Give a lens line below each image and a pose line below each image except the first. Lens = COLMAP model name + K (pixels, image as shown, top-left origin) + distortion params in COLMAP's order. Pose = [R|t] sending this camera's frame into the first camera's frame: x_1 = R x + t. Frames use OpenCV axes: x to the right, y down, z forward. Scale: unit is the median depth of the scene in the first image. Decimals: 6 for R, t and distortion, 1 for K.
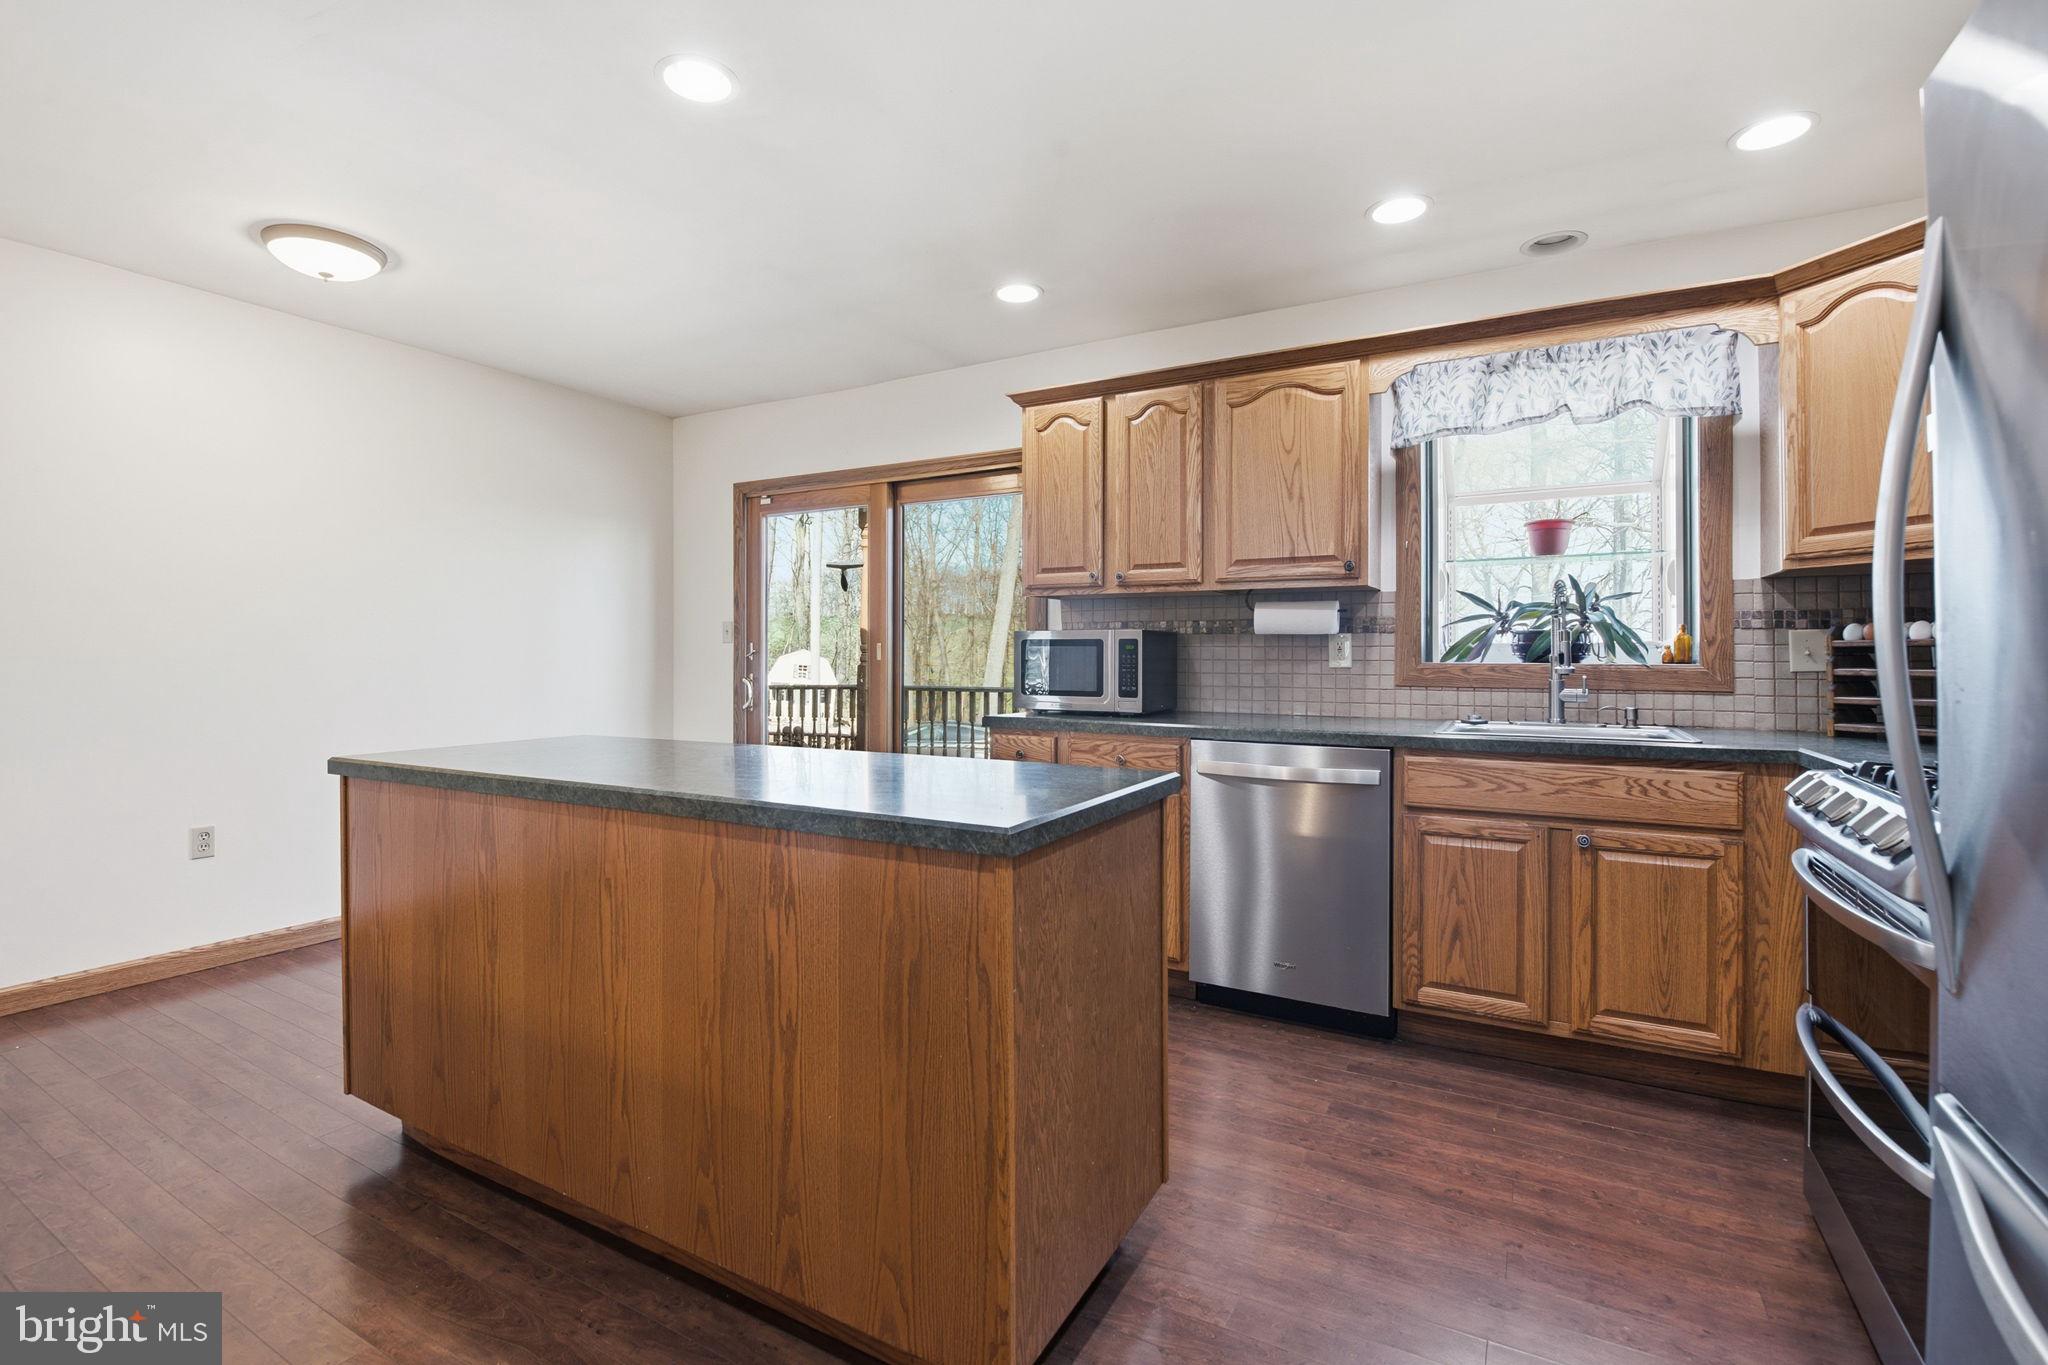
lens RADIAL K [[897.7, 0, 1008.1], [0, 897.7, 660.6], [0, 0, 1]] dist [-0.018755, -0.000686]
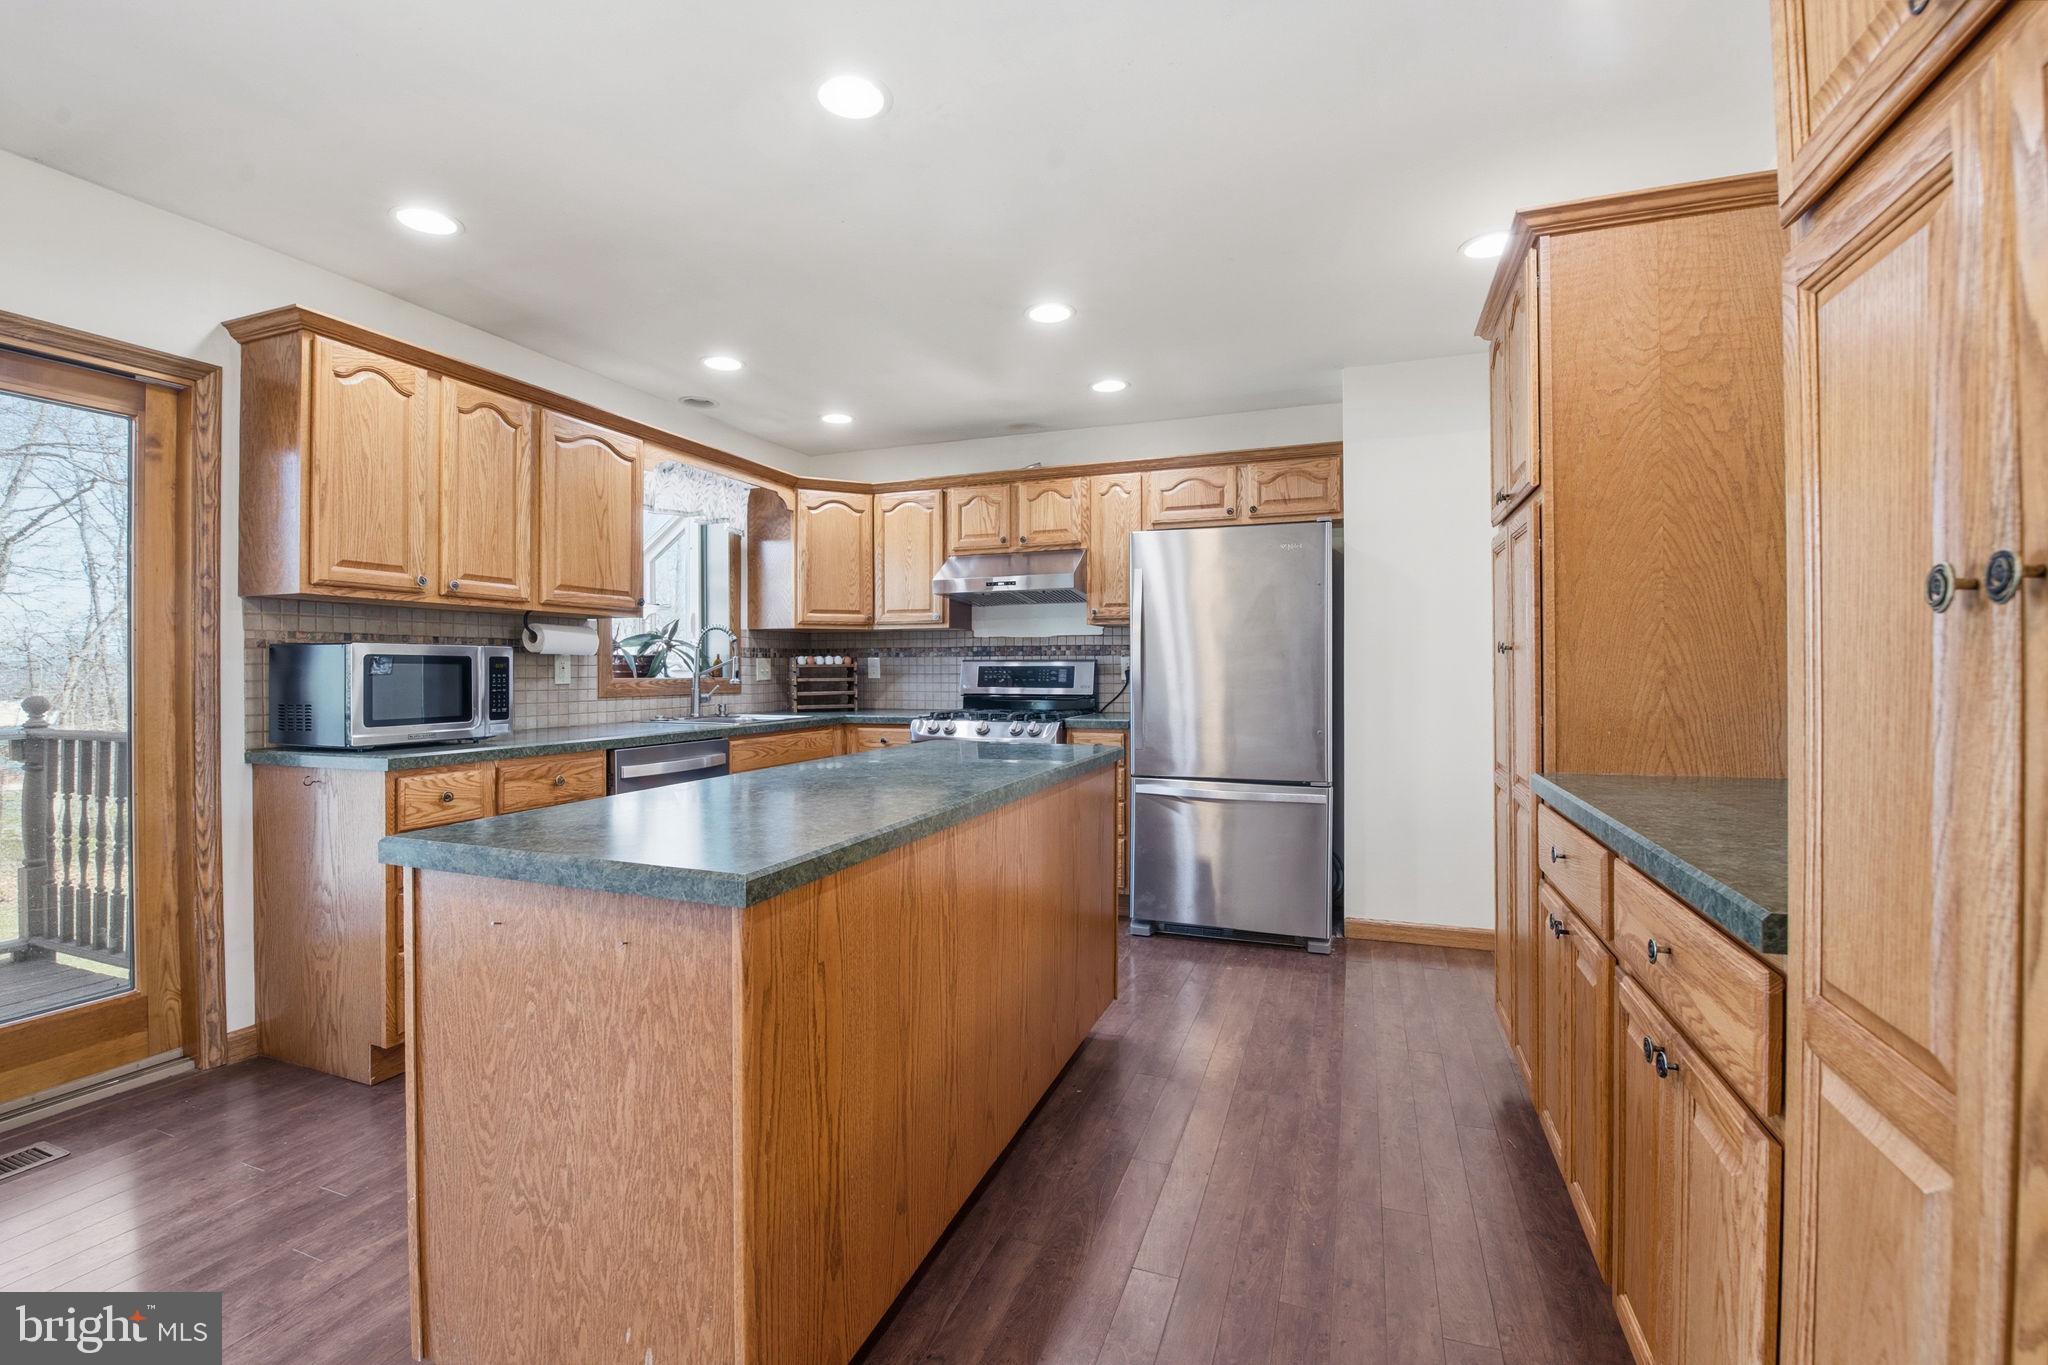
lens RADIAL K [[897.7, 0, 1029.0], [0, 897.7, 669.5], [0, 0, 1]] dist [-0.018755, -0.000686]
pose [[-0.171587, -0.001728, 0.985167, -0.868822], [0.008216, 0.999961, 0.003185, -0.009411], [-0.985135, 0.008641, -0.171566, 0.617561]]
